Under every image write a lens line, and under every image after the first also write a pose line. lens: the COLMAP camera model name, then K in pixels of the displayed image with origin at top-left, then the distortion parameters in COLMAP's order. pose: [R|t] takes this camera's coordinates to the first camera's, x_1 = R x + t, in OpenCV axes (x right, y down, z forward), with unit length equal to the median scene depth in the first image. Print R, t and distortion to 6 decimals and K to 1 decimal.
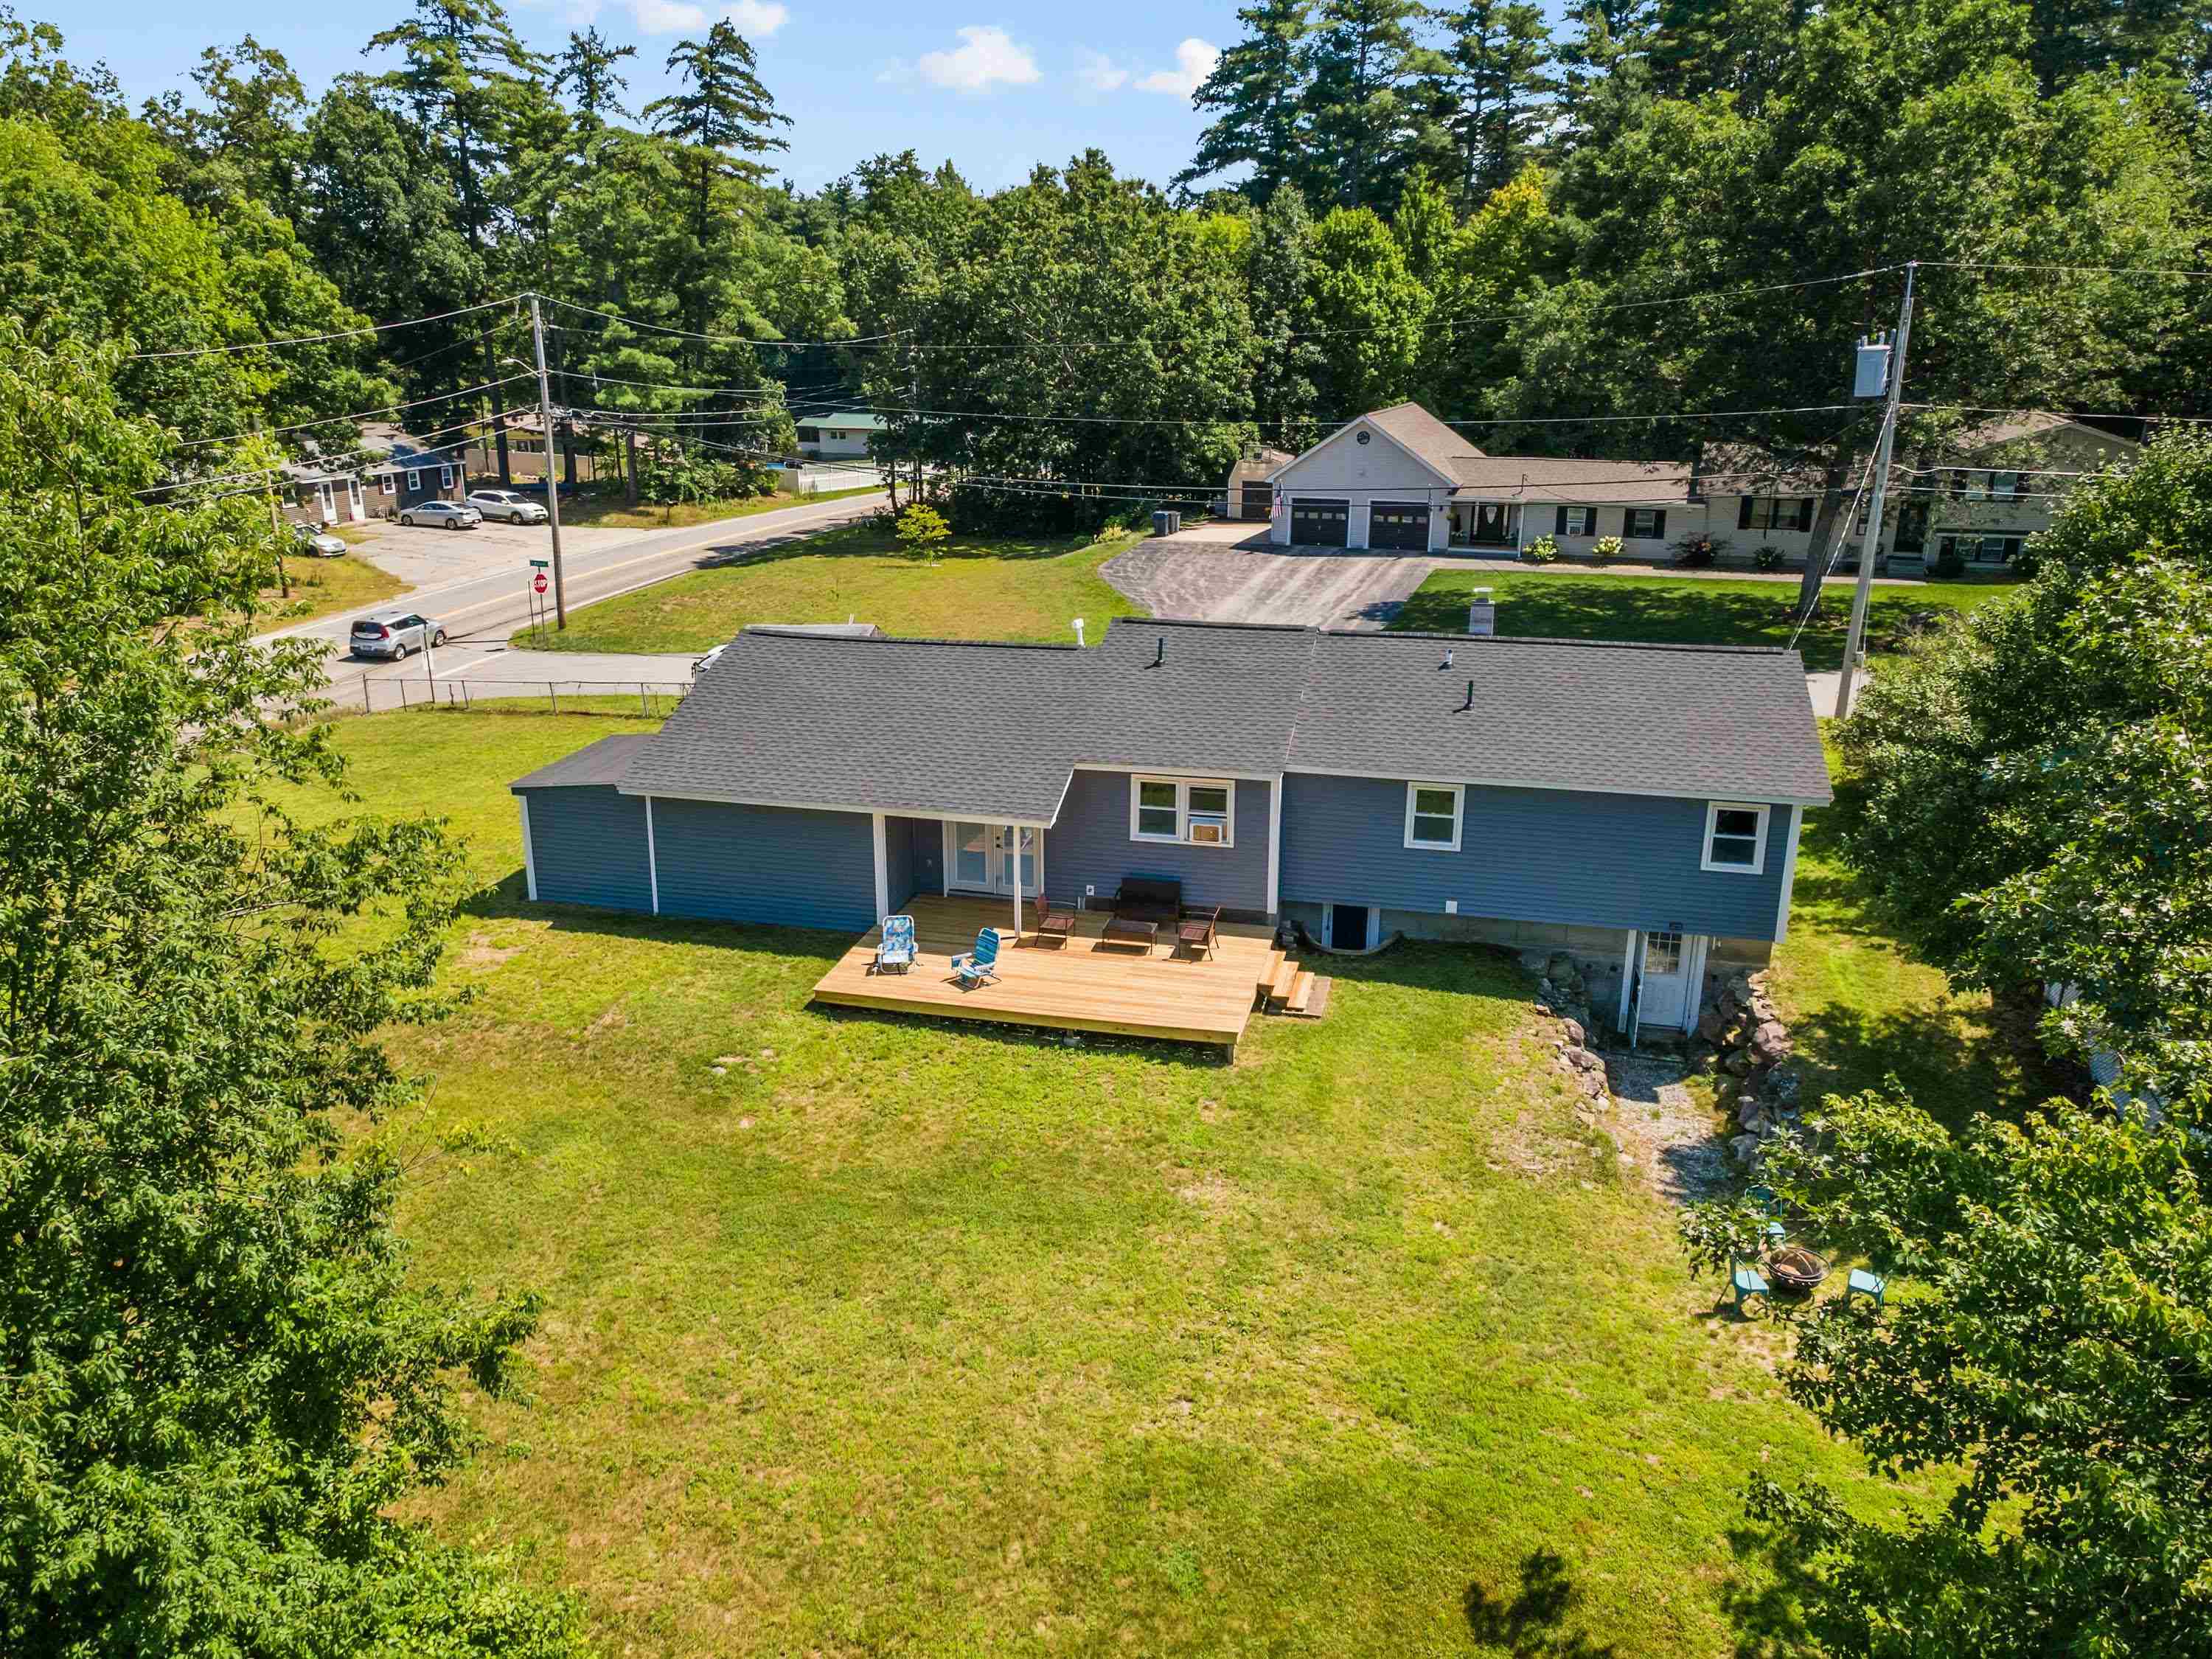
lens RADIAL K [[1608.1, 0, 1097.2], [0, 1608.1, 815.6], [0, 0, 1]] dist [0.033953, 0.022404]
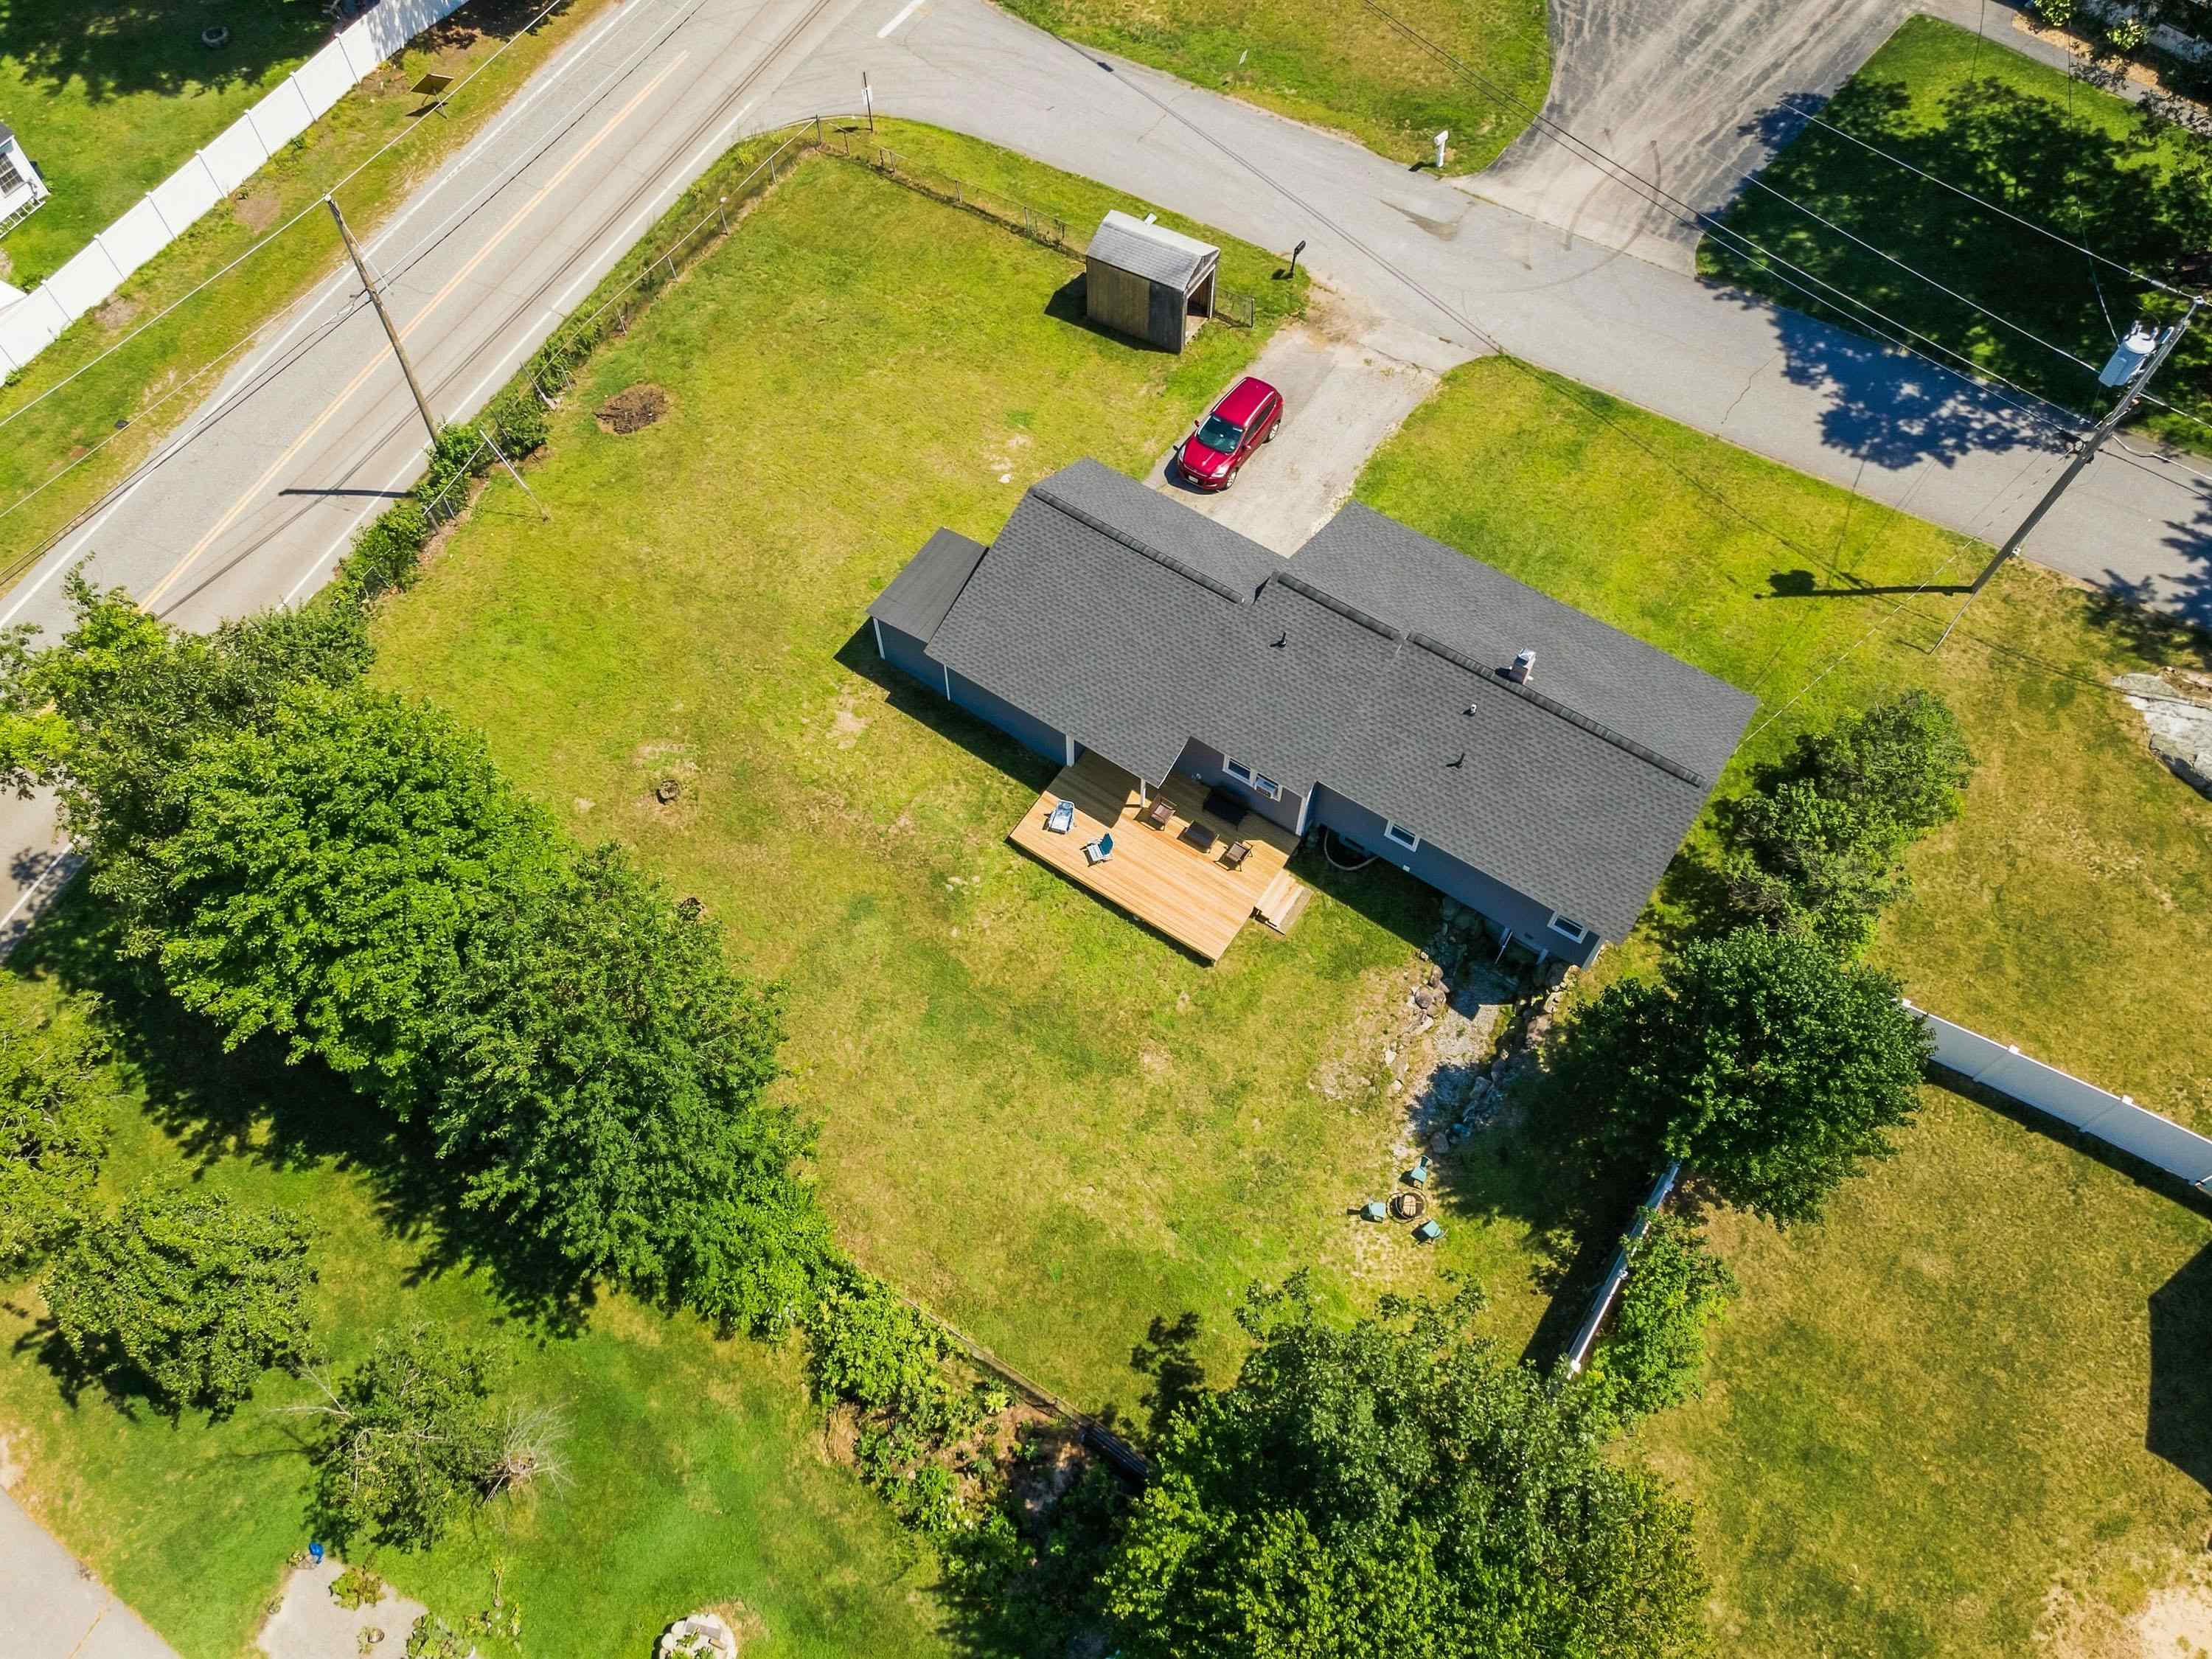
lens RADIAL K [[1608.1, 0, 1089.6], [0, 1608.1, 837.7], [0, 0, 1]] dist [0.033953, 0.022404]
pose [[0.937226, 0.301090, -0.175931, 0.218390], [-0.099653, 0.714709, 0.692286, -1.129987], [0.334180, -0.631297, 0.699849, -0.204968]]
